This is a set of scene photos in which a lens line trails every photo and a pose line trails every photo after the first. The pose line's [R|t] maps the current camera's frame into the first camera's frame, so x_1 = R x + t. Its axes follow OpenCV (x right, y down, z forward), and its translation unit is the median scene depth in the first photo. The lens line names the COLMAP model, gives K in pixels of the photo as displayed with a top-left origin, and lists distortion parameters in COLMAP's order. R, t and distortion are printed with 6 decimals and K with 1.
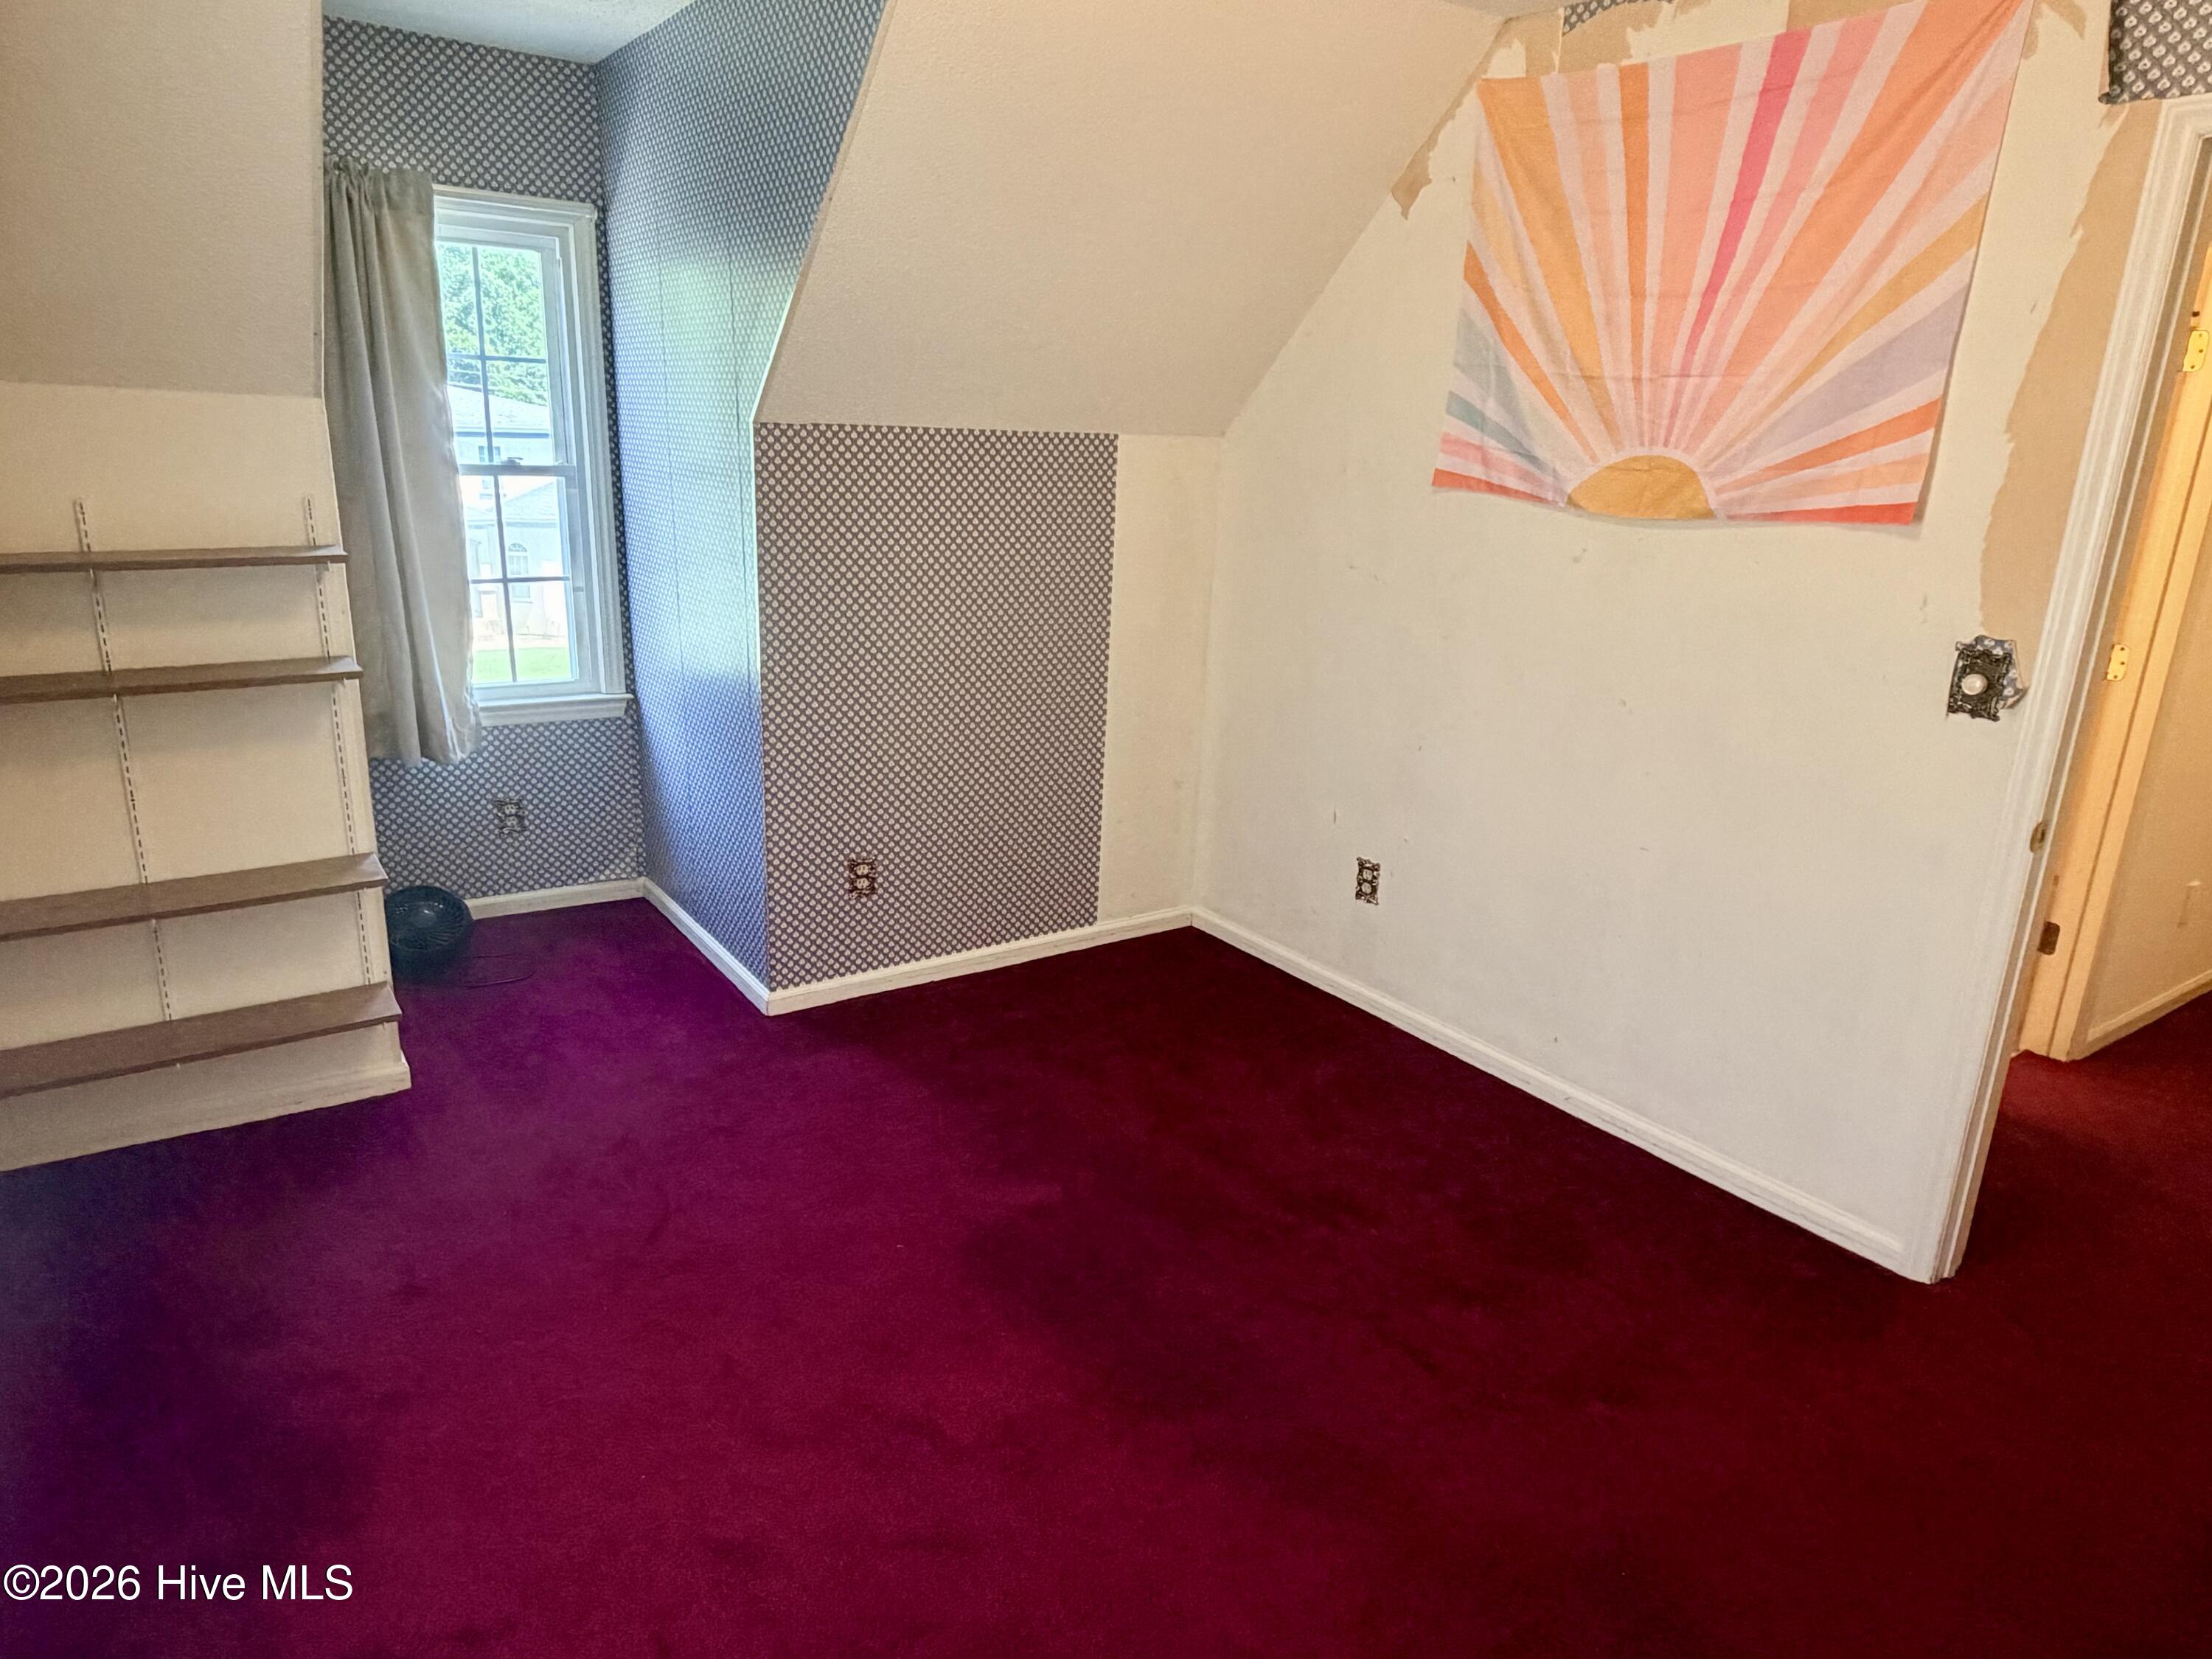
lens RADIAL K [[1376.2, 0, 1121.6], [0, 1376.2, 838.6], [0, 0, 1]] dist [0.003825, -0.000999]
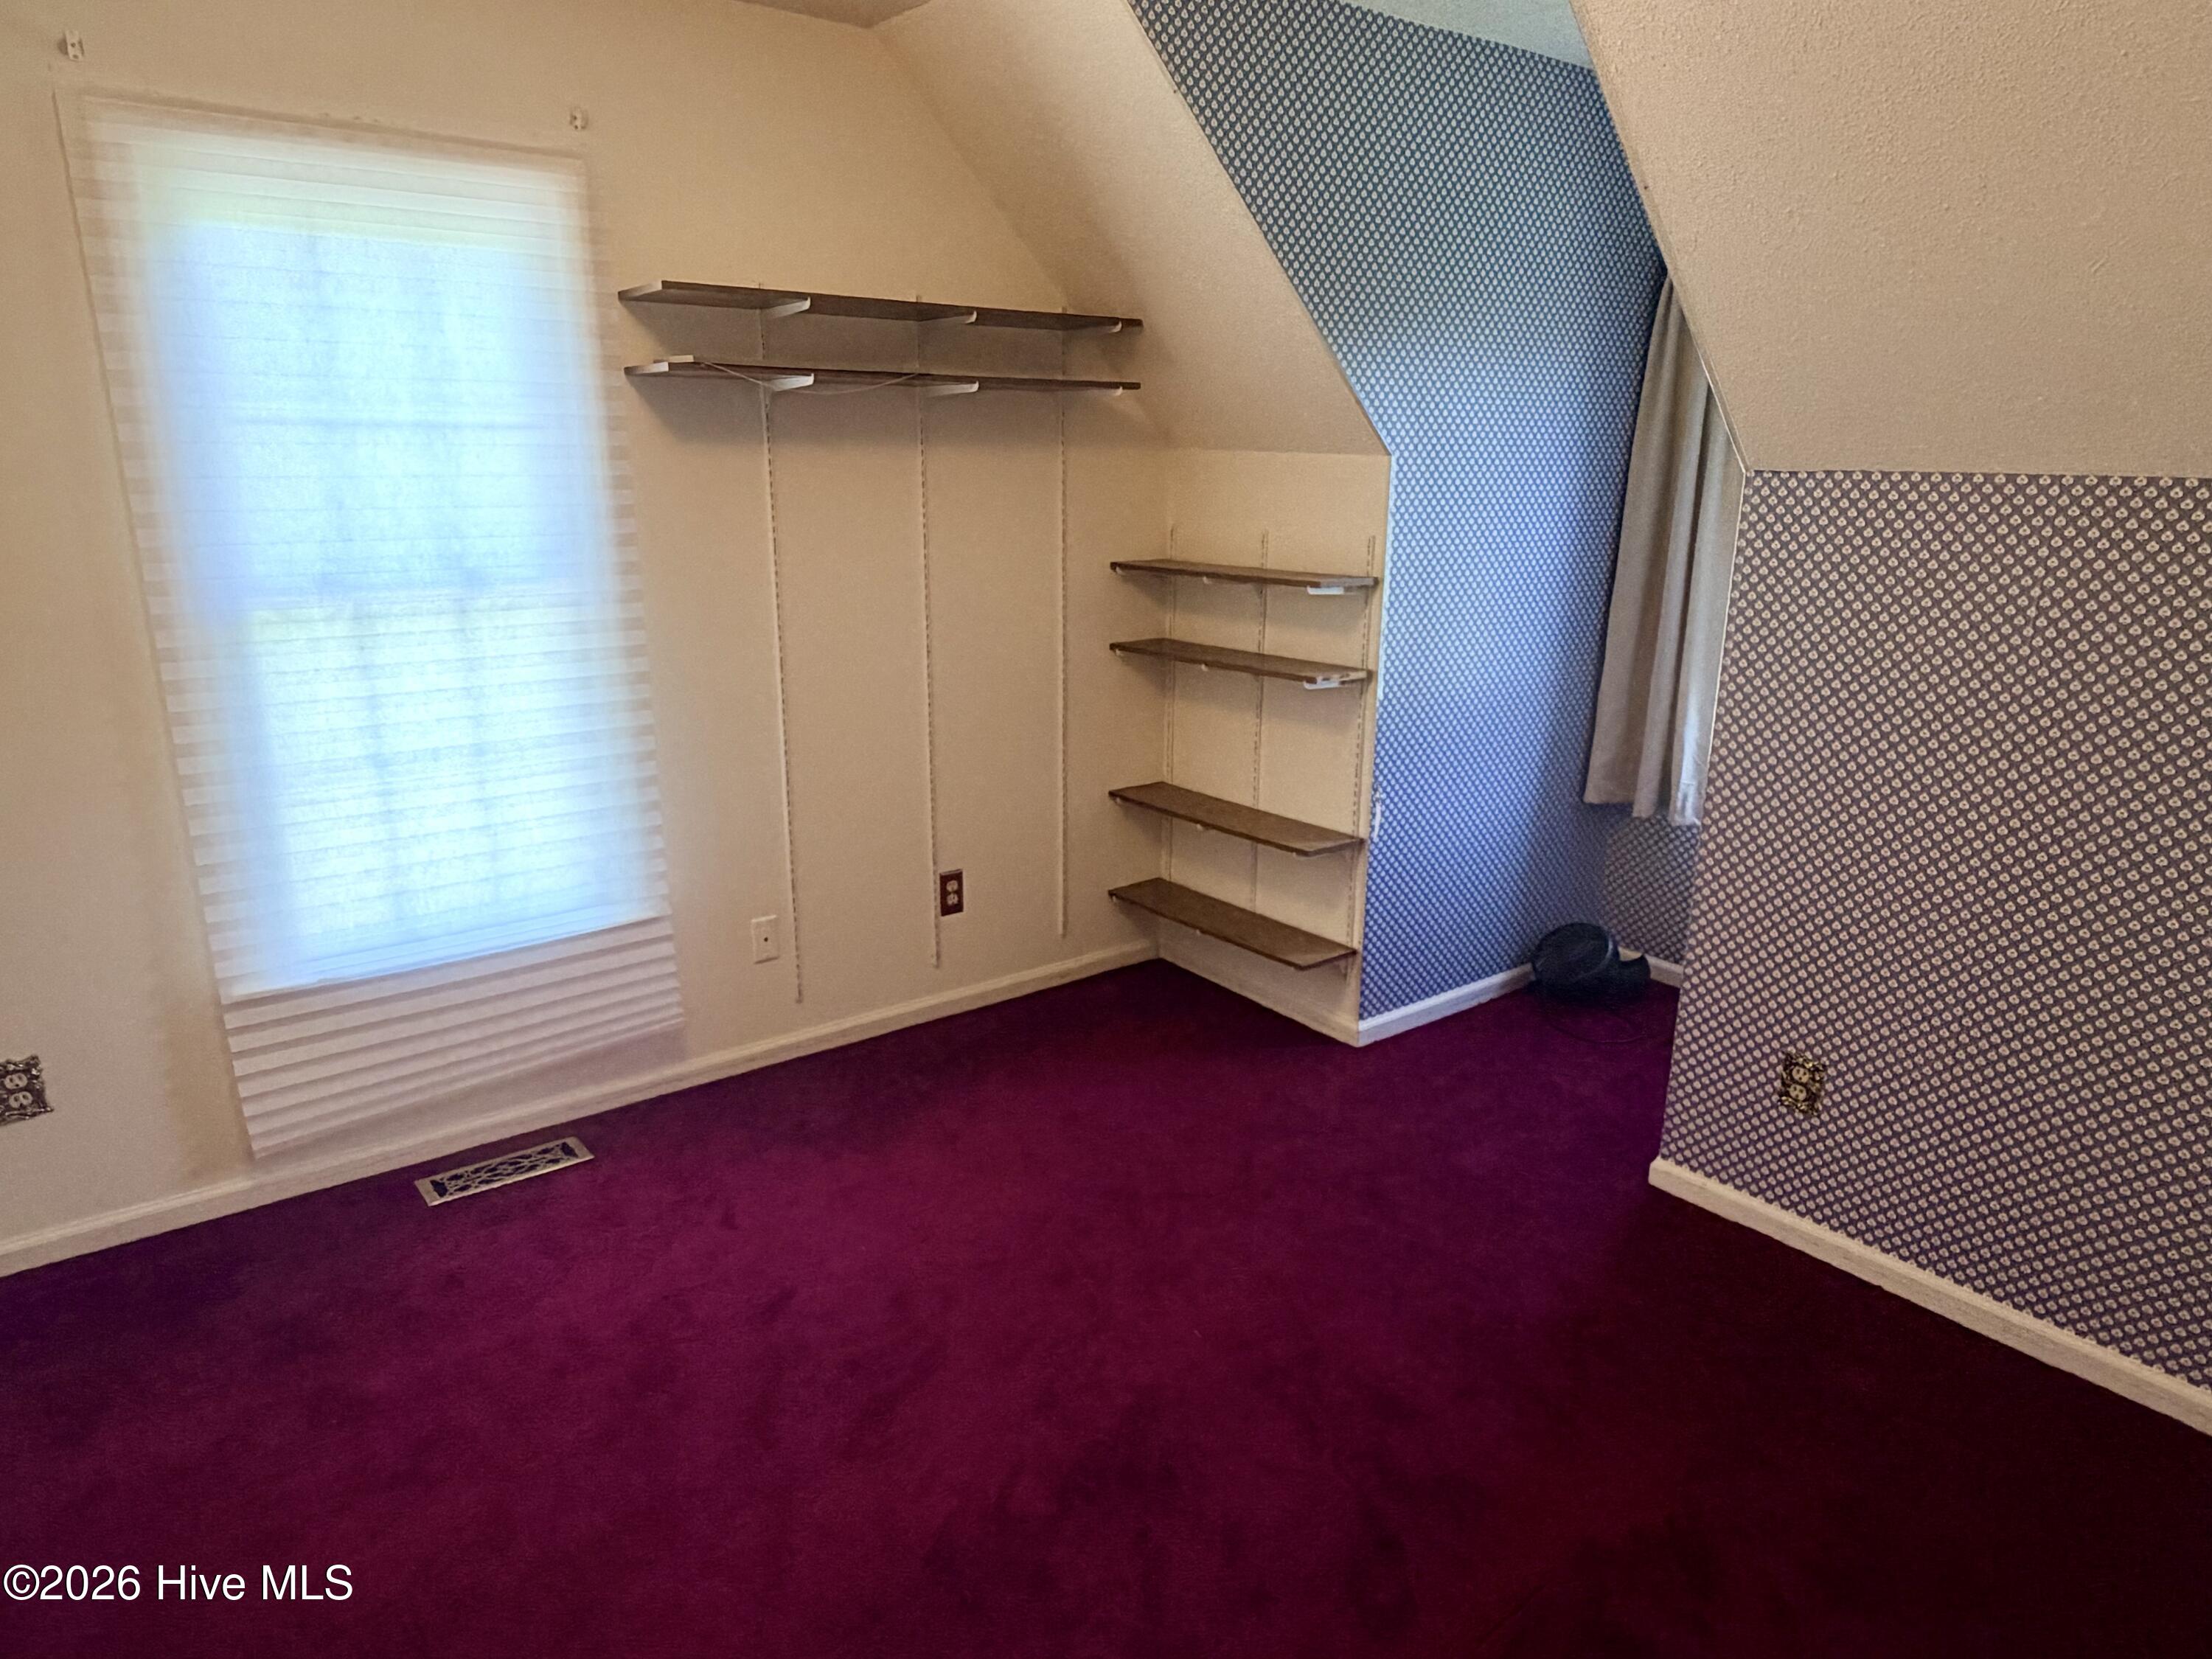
lens RADIAL K [[1376.2, 0, 1121.6], [0, 1376.2, 838.6], [0, 0, 1]] dist [0.003825, -0.000999]
pose [[0.071923, 0.231736, -0.970116, 0.618884], [-0.301818, 0.932092, 0.200276, -0.174751], [0.950649, 0.278394, 0.136981, 0.689777]]
